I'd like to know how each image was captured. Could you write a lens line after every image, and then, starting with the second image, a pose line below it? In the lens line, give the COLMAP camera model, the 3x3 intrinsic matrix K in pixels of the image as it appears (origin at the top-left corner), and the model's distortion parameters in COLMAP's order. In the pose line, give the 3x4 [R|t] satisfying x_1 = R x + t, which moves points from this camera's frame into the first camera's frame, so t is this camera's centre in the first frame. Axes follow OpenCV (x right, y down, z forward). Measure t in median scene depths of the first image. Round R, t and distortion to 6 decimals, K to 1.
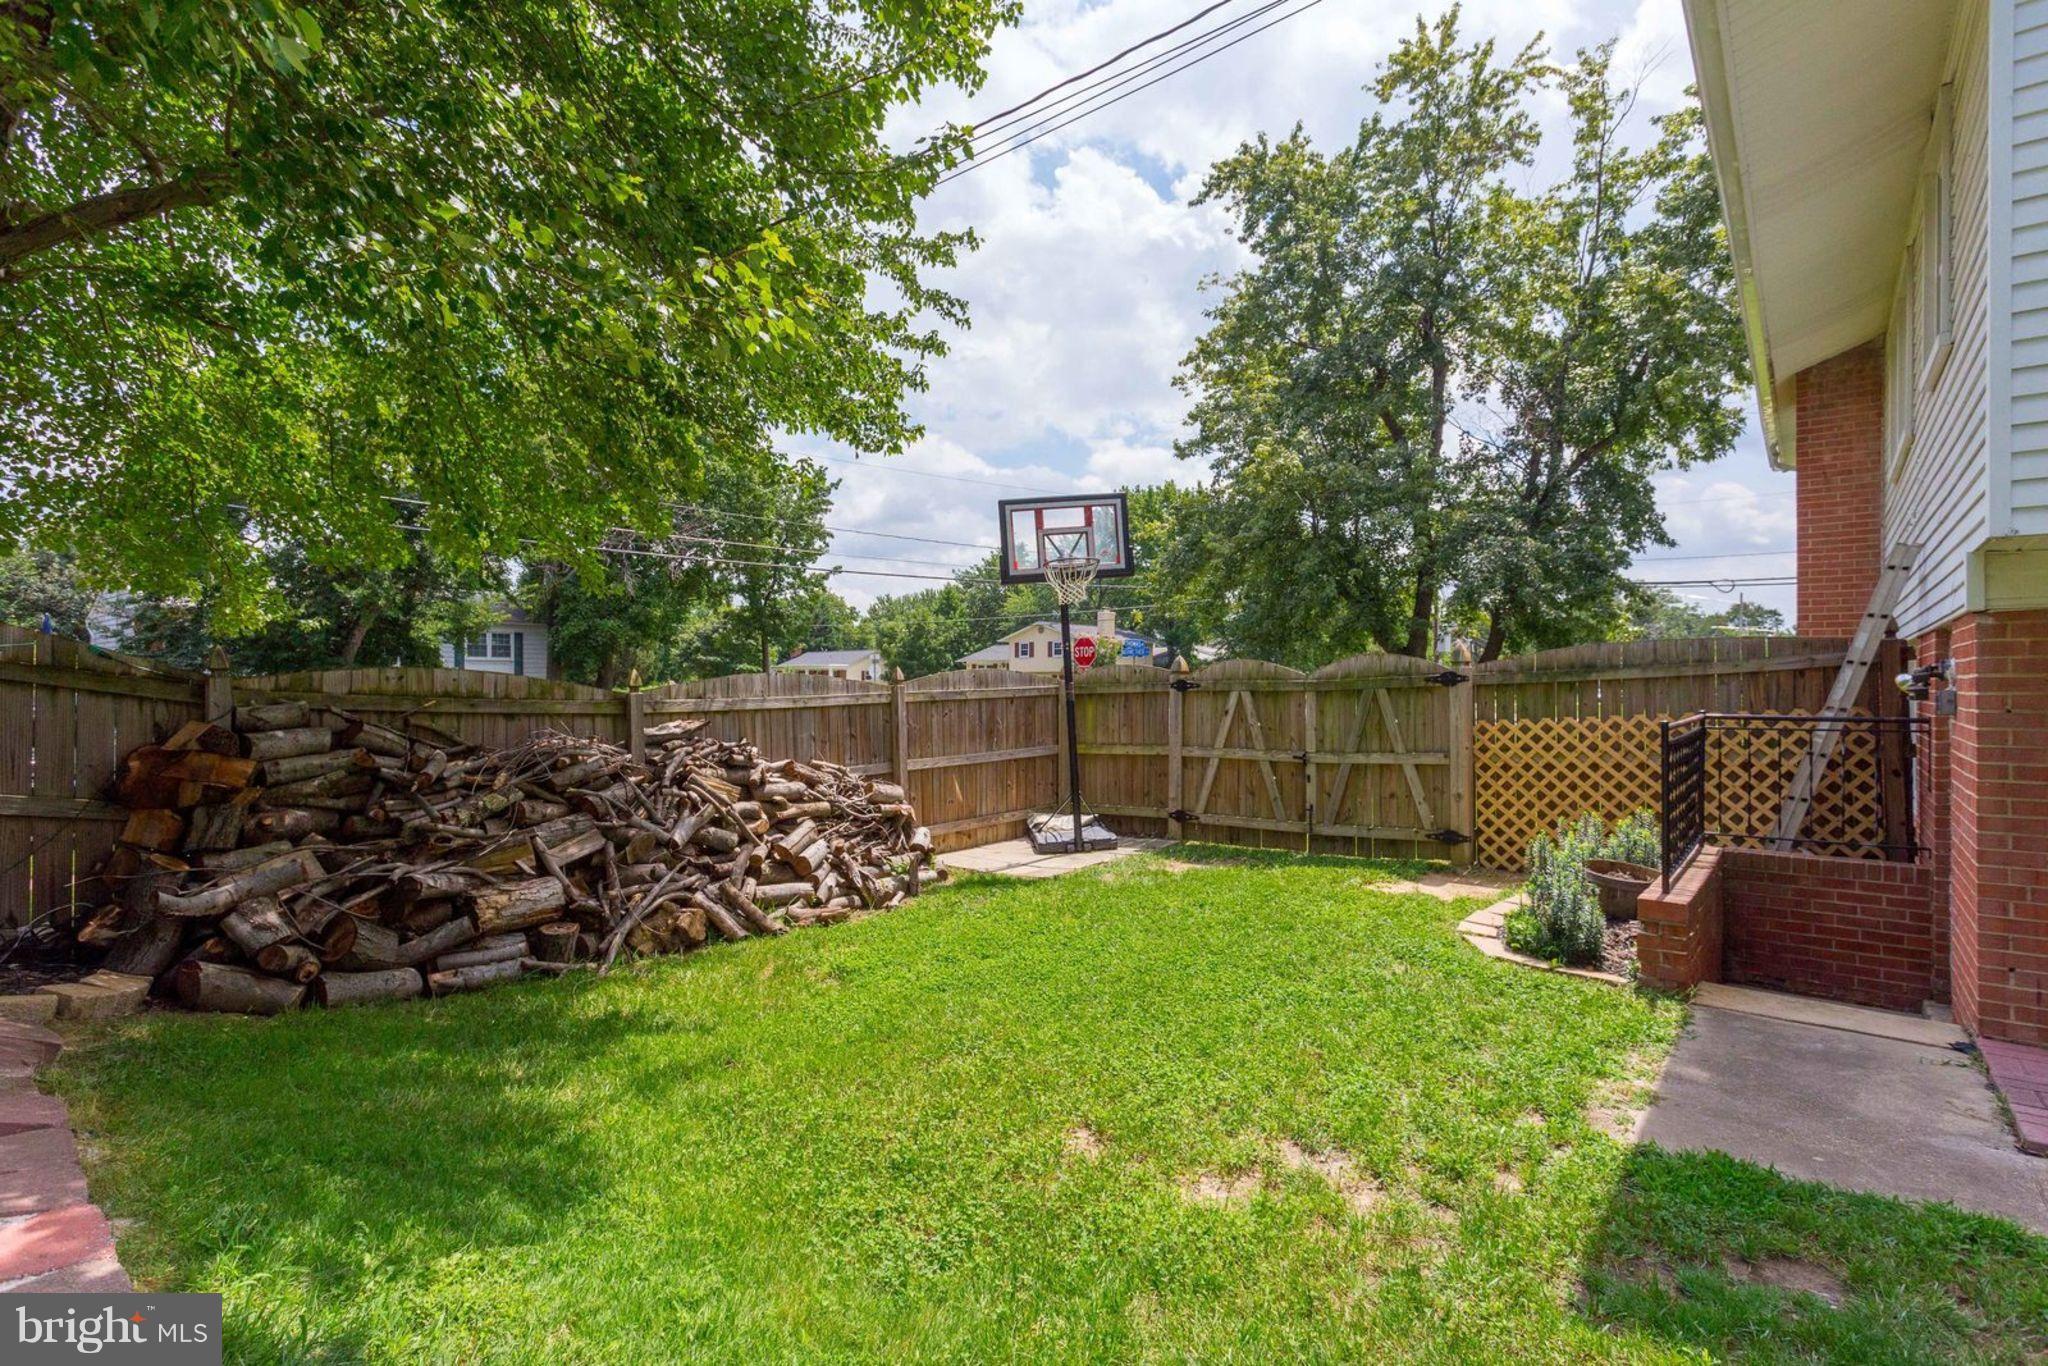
lens RADIAL K [[971.8, 0, 1029.5], [0, 971.8, 683.0], [0, 0, 1]] dist [0.004384, -0.000236]
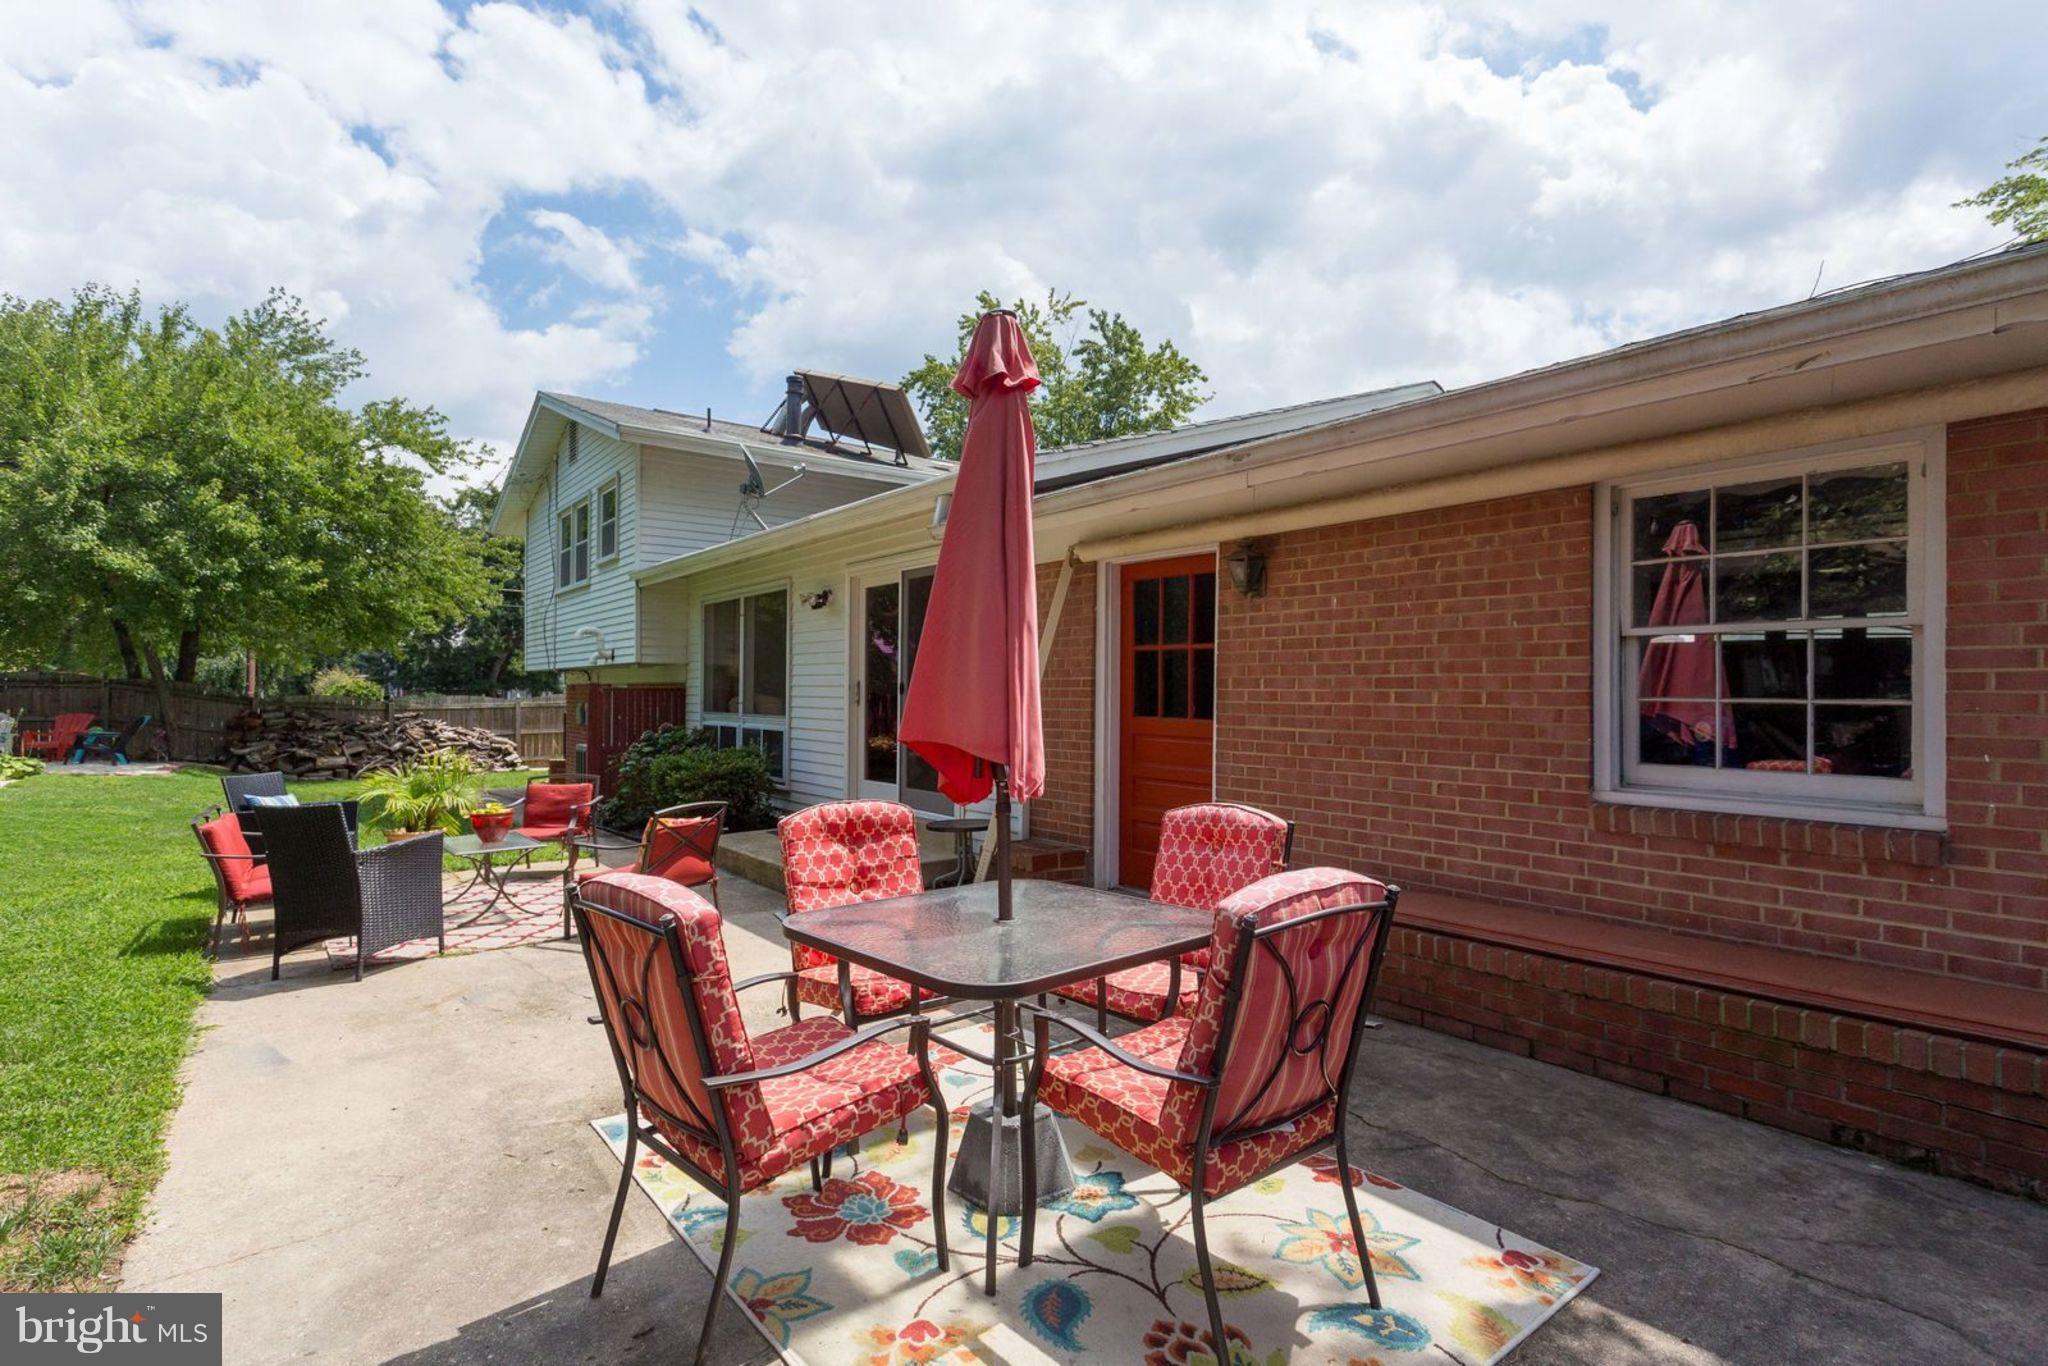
lens RADIAL K [[971.8, 0, 1017.4], [0, 971.8, 684.7], [0, 0, 1]] dist [0.004384, -0.000236]
pose [[0.976143, 0.001105, -0.217126, 2.617811], [-0.002944, 0.999962, -0.008149, -0.033037], [0.217108, 0.008594, 0.976110, -1.874047]]
